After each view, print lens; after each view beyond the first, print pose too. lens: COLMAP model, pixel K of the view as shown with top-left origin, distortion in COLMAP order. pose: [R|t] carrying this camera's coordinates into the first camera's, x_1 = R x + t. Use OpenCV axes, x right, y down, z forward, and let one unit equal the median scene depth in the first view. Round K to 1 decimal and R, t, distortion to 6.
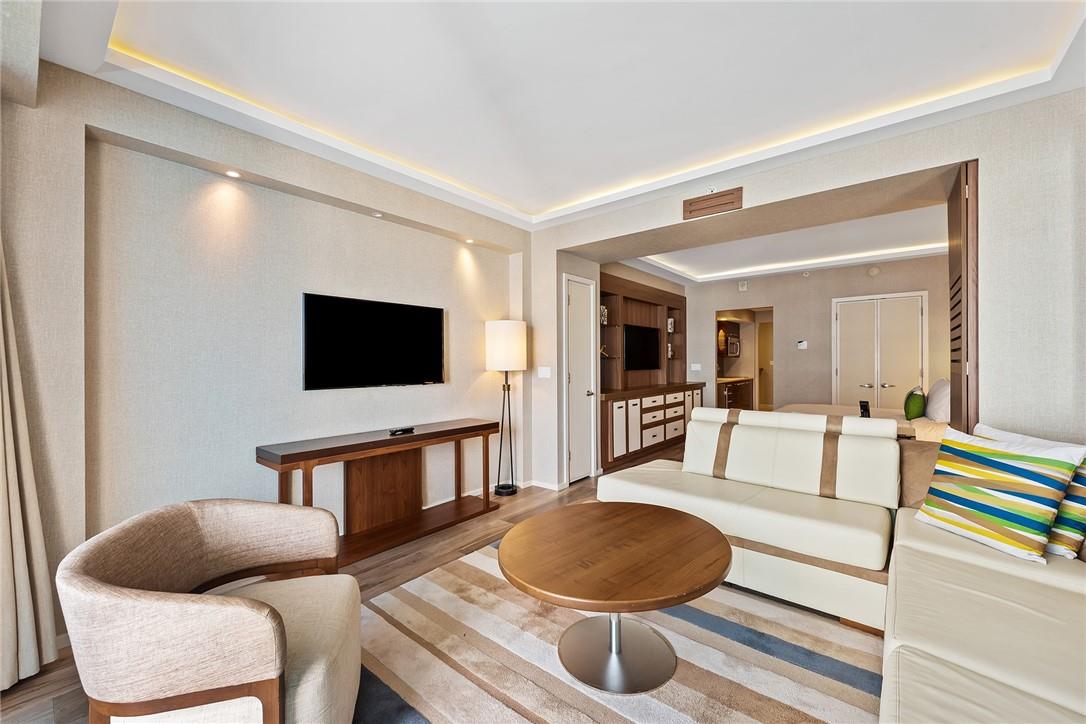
lens RADIAL K [[422.1, 0, 542.3], [0, 422.1, 360.5], [0, 0, 1]] dist [0.016384, -0.005101]
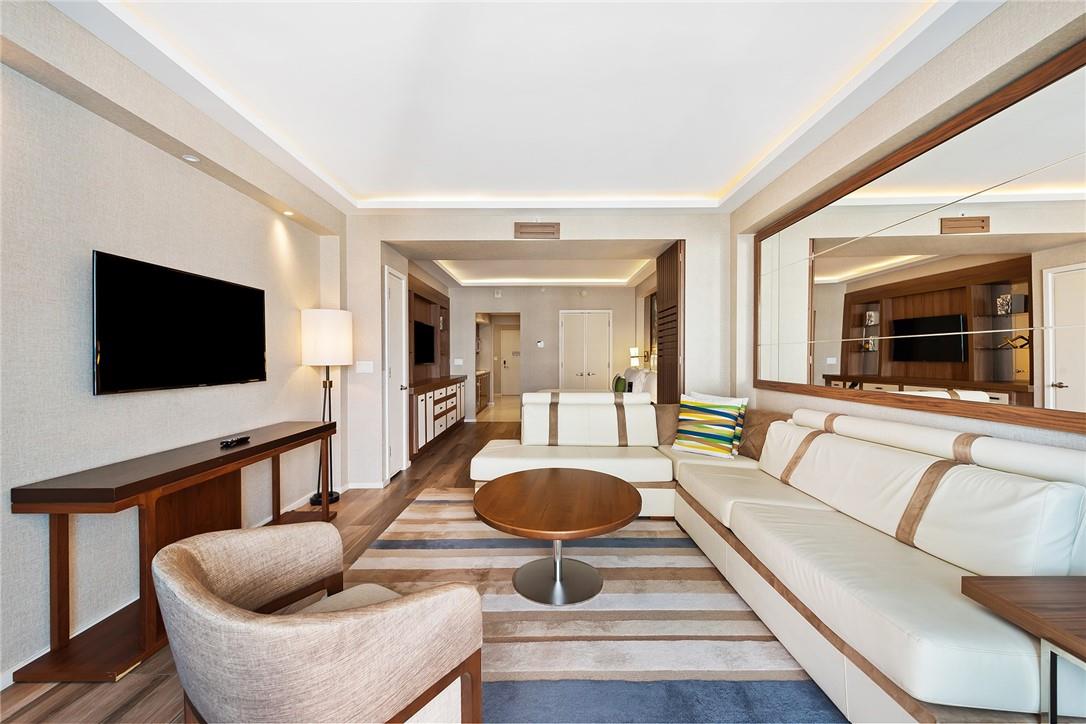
lens RADIAL K [[417.5, 0, 537.1], [0, 417.5, 360.1], [0, 0, 1]] dist [0.014857, -0.000025]
pose [[0.780919, -0.001906, 0.624630, -0.309698], [-0.003044, 0.999972, 0.006858, 0.005183], [-0.624625, -0.007257, 0.780891, 0.025499]]
